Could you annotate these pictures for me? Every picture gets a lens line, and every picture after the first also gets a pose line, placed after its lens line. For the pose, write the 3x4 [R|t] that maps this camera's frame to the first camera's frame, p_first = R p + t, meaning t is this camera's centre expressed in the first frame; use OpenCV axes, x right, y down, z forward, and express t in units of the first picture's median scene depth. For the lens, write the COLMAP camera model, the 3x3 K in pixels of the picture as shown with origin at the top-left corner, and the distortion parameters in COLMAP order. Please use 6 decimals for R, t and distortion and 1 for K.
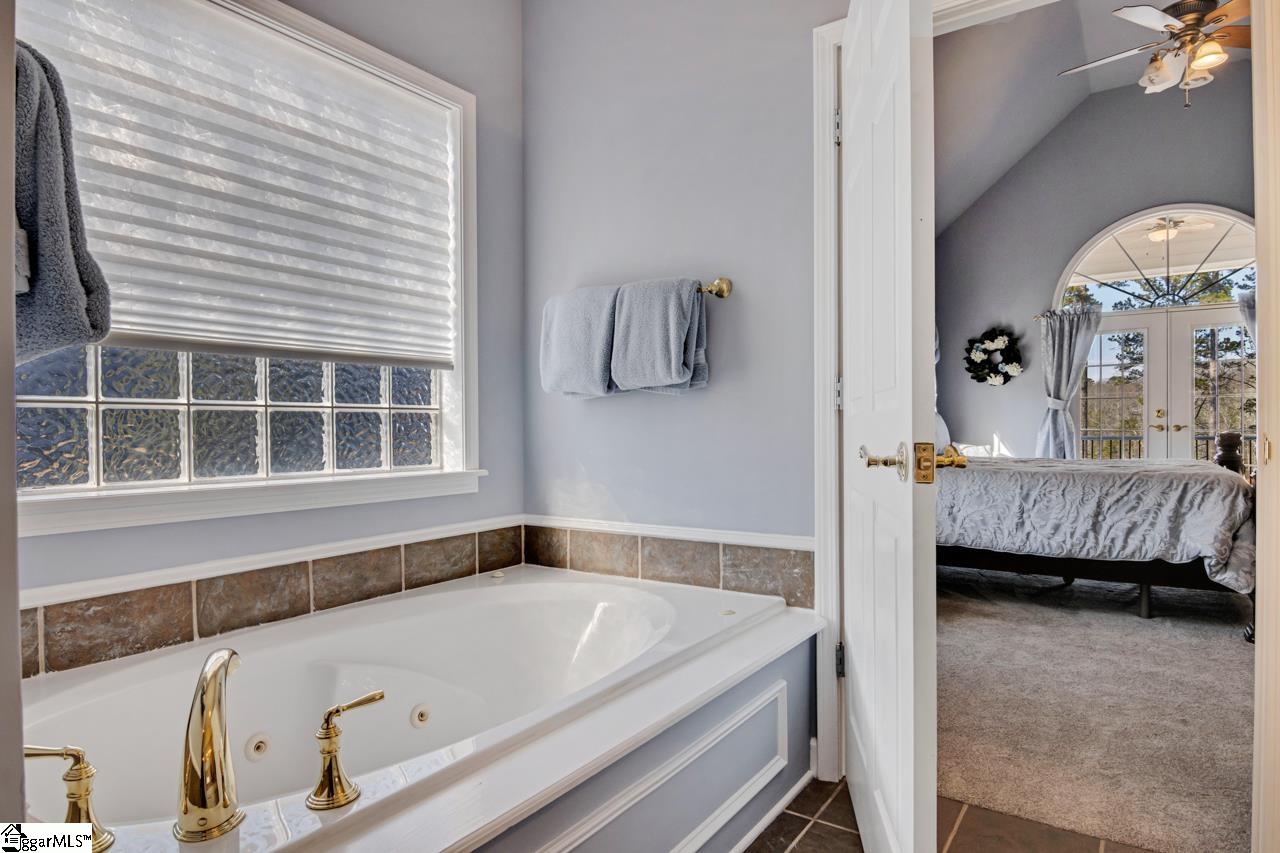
lens RADIAL K [[723.0, 0, 640.6], [0, 723.0, 431.8], [0, 0, 1]] dist [-0.010255, -0.006654]
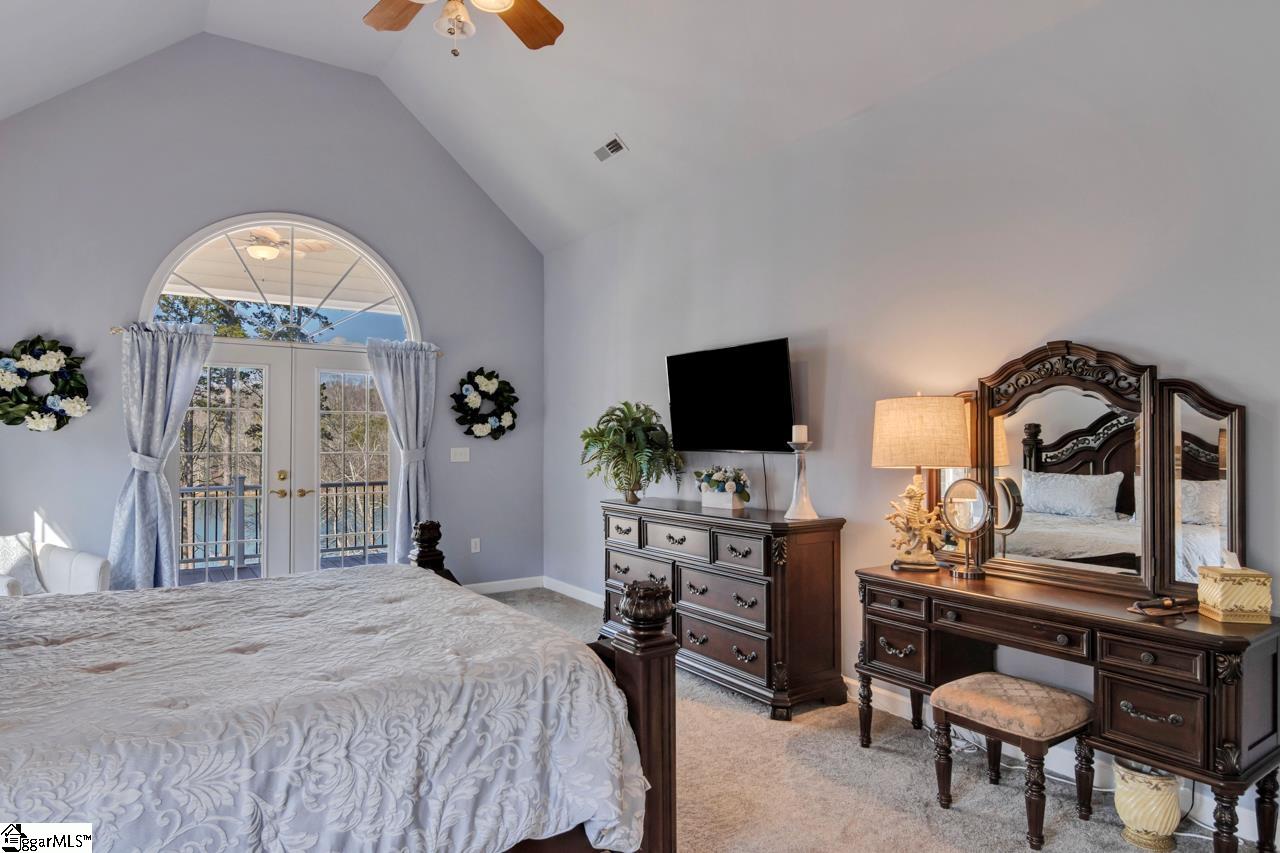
lens RADIAL K [[723.0, 0, 634.6], [0, 723.0, 426.8], [0, 0, 1]] dist [-0.010255, -0.006654]
pose [[0.355559, 0.025146, 0.934316, 0.160011], [0.003705, 0.999592, -0.028313, -0.071527], [-0.934646, 0.013528, 0.355321, 0.469343]]
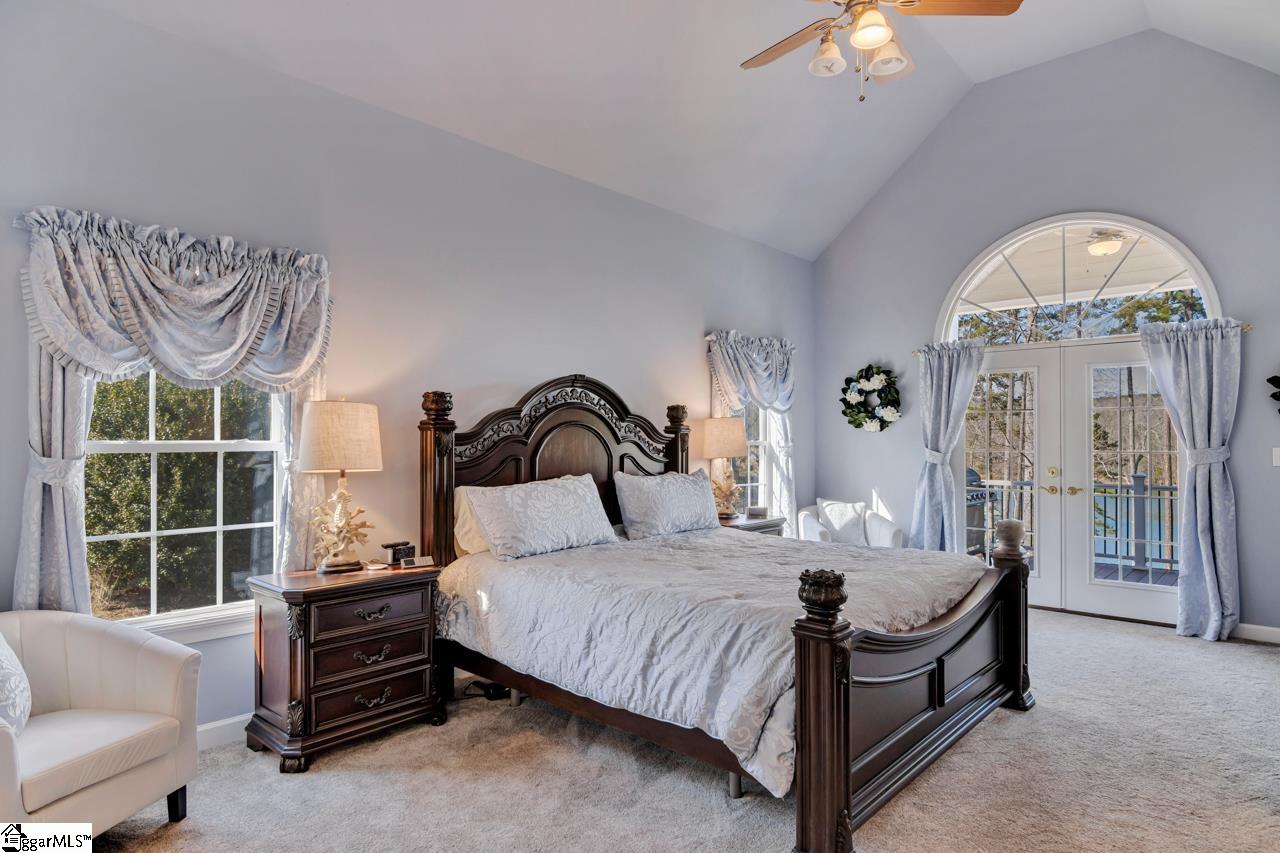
lens RADIAL K [[723.0, 0, 638.7], [0, 723.0, 432.2], [0, 0, 1]] dist [-0.010255, -0.006654]
pose [[0.990605, 0.005350, -0.136650, 0.488390], [-0.007837, 0.999813, -0.017669, -0.068520], [0.136530, 0.018574, 0.990462, 0.172579]]
